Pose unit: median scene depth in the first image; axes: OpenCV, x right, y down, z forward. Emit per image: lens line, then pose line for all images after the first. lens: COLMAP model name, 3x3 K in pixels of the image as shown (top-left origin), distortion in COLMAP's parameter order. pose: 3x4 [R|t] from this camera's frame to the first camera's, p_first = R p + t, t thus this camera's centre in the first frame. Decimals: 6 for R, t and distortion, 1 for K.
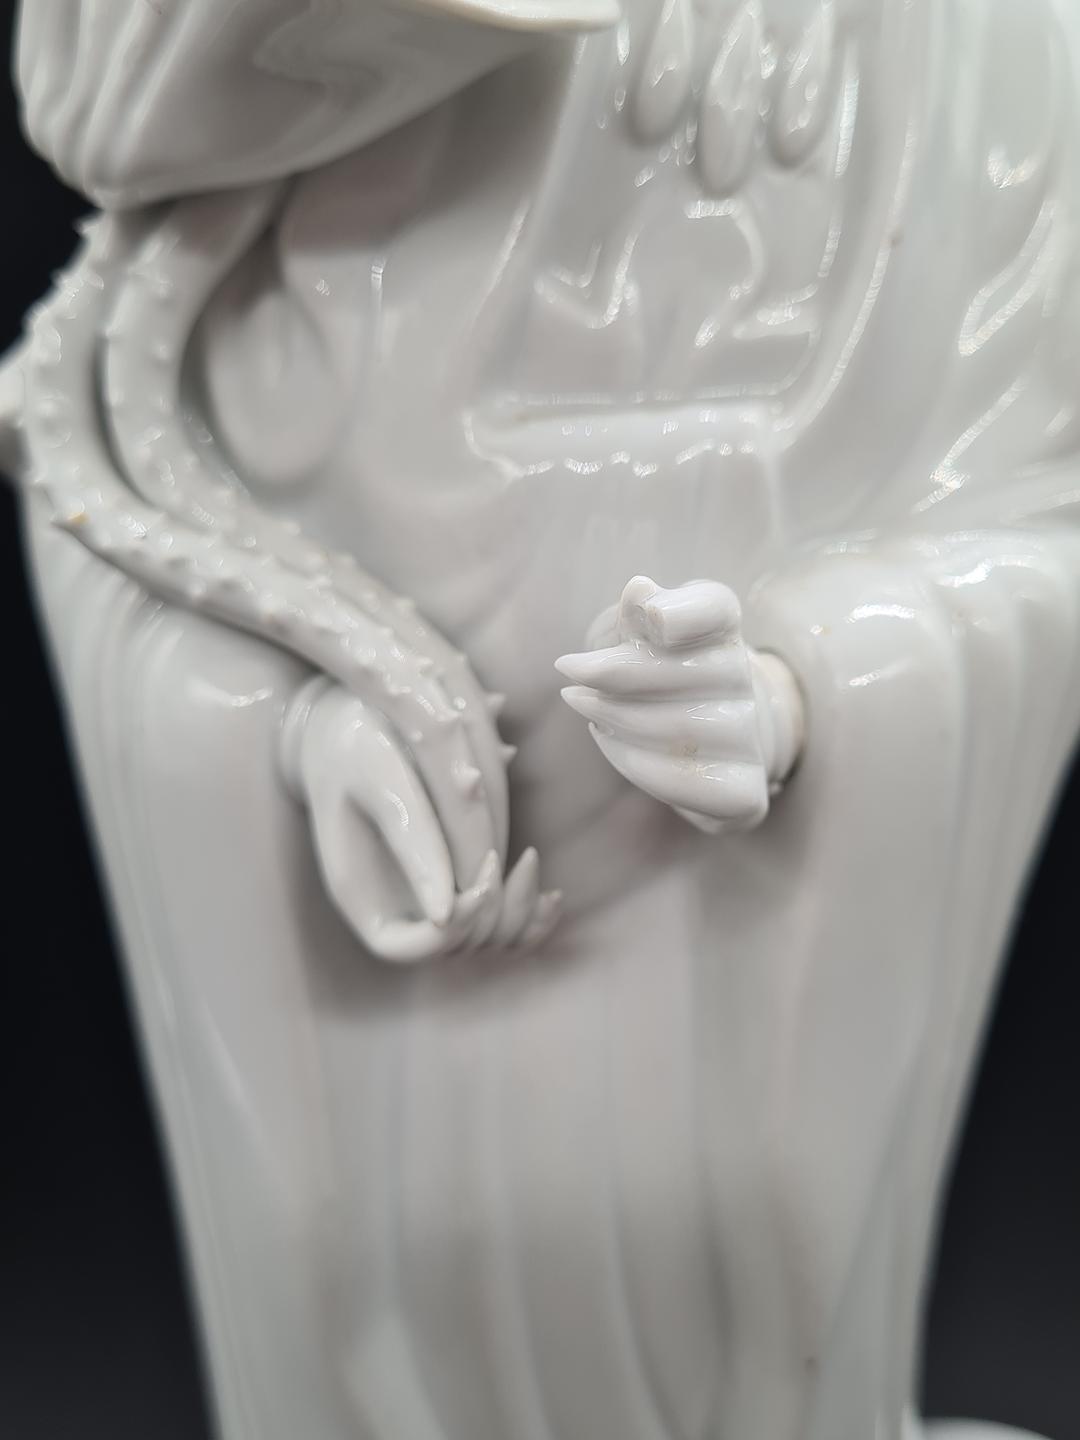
lens RADIAL K [[1326.7, 0, 497.6], [0, 1326.7, 687.0], [0, 0, 1]] dist [-0.026669, 0.000000]
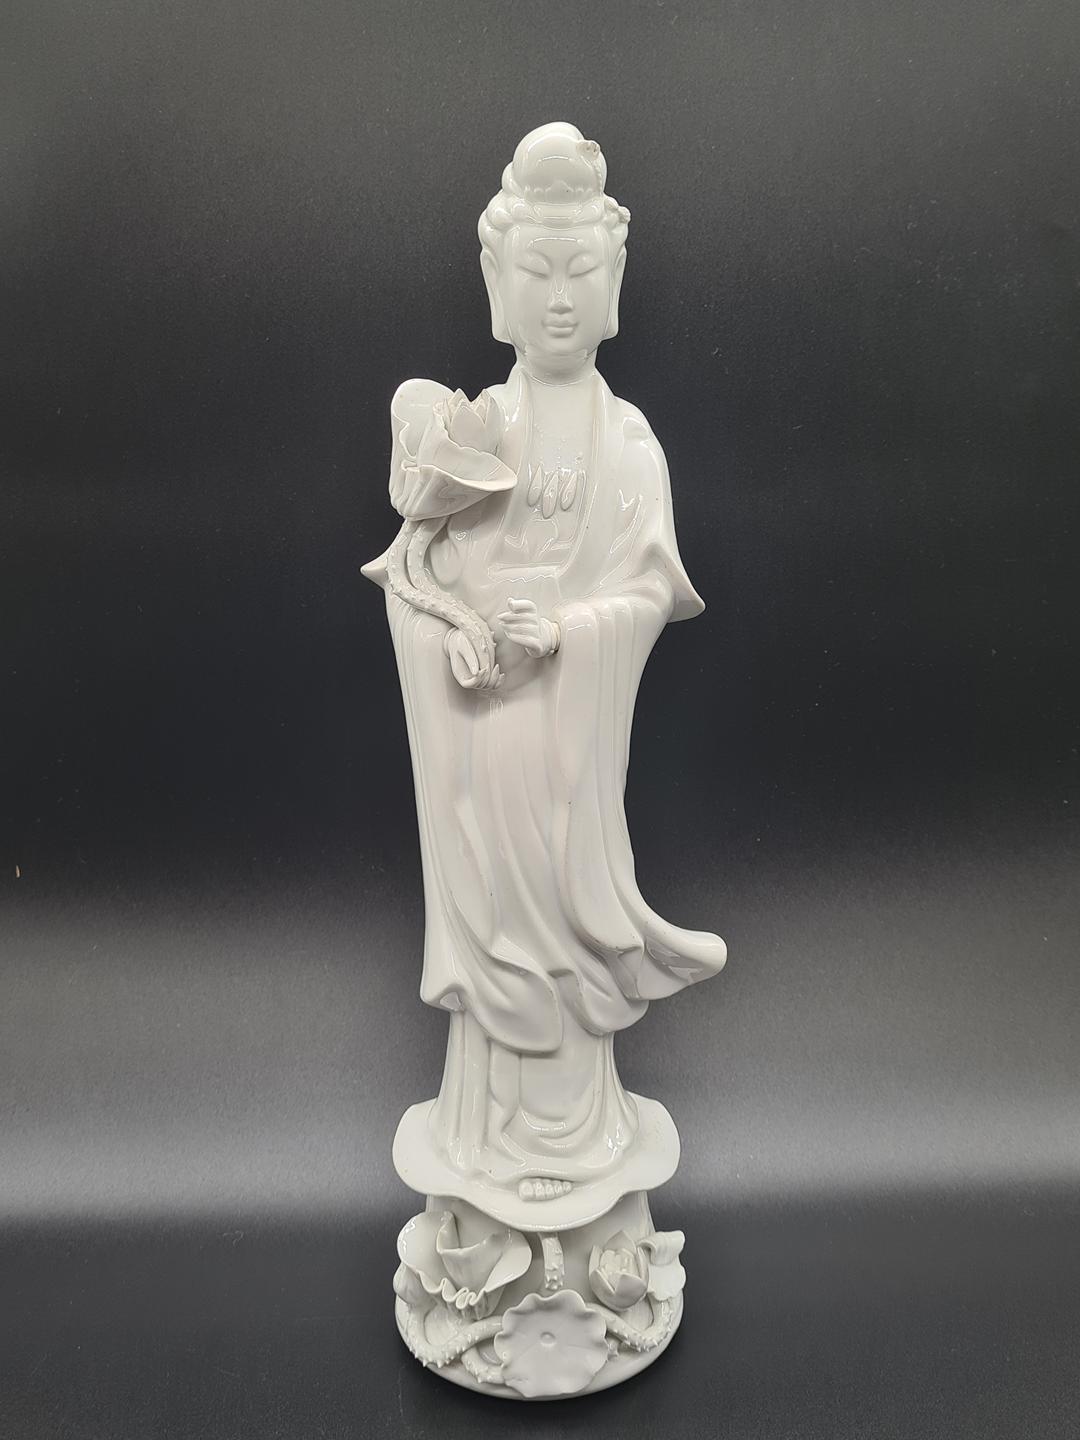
lens RADIAL K [[1326.7, 0, 560.9], [0, 1326.7, 739.2], [0, 0, 1]] dist [-0.026669, 0.000000]
pose [[0.993351, 0.018134, -0.113687, 0.719772], [-0.023747, 0.998555, -0.048211, 0.561785], [0.112649, 0.050590, 0.992346, -3.277637]]
